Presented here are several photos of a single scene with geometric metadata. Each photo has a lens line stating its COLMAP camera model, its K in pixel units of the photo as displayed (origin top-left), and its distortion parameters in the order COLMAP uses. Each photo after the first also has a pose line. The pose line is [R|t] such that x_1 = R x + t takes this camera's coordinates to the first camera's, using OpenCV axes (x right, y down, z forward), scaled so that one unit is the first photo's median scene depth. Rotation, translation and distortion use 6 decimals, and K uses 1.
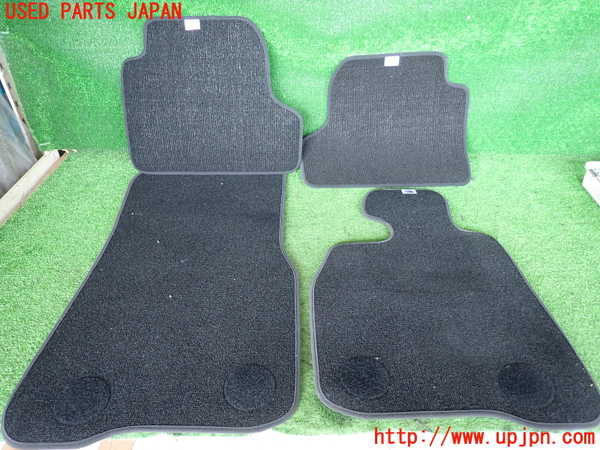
lens RADIAL K [[449.7, 0, 300.4], [0, 449.7, 225.6], [0, 0, 1]] dist [0.020172, -0.013933]
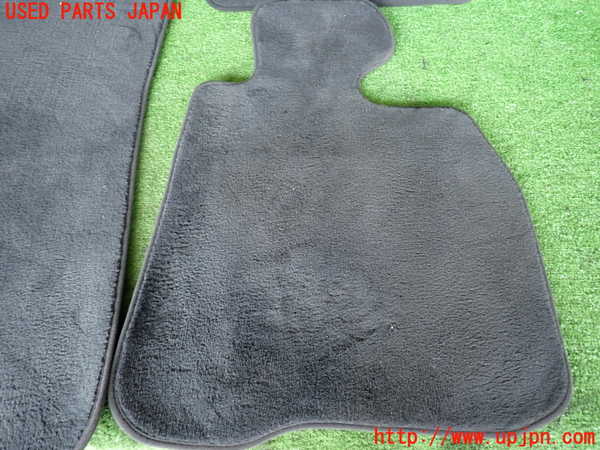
lens RADIAL K [[449.7, 0, 302.2], [0, 449.7, 227.1], [0, 0, 1]] dist [0.020172, -0.013933]
pose [[0.999742, 0.017039, -0.015004, 0.201692], [-0.009812, 0.920229, 0.391257, -0.050991], [0.020473, -0.391009, 0.920159, 0.335514]]
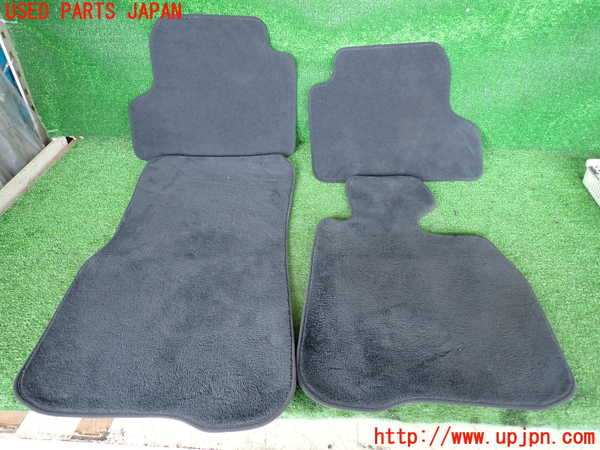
lens RADIAL K [[449.7, 0, 299.2], [0, 449.7, 227.4], [0, 0, 1]] dist [0.020172, -0.013933]
pose [[0.998511, 0.028187, -0.046694, 0.060659], [-0.027056, 0.999329, 0.024674, 0.000130], [0.047359, -0.023374, 0.998604, -0.013927]]
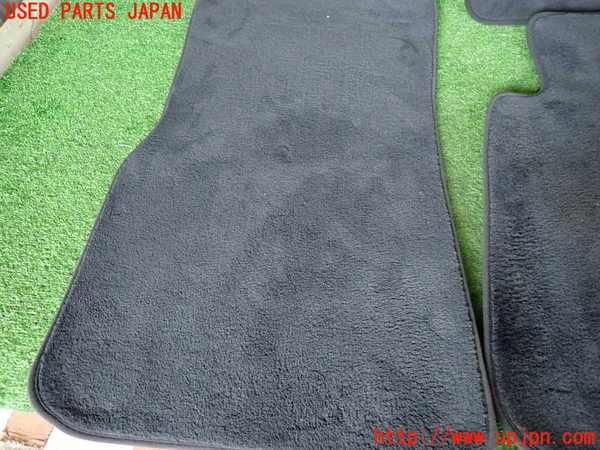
lens RADIAL K [[449.7, 0, 302.4], [0, 449.7, 224.8], [0, 0, 1]] dist [0.020172, -0.013933]
pose [[0.987477, 0.082265, -0.134615, -0.084064], [-0.030370, 0.936446, 0.349494, -0.031180], [0.154811, -0.341029, 0.927218, 0.316176]]
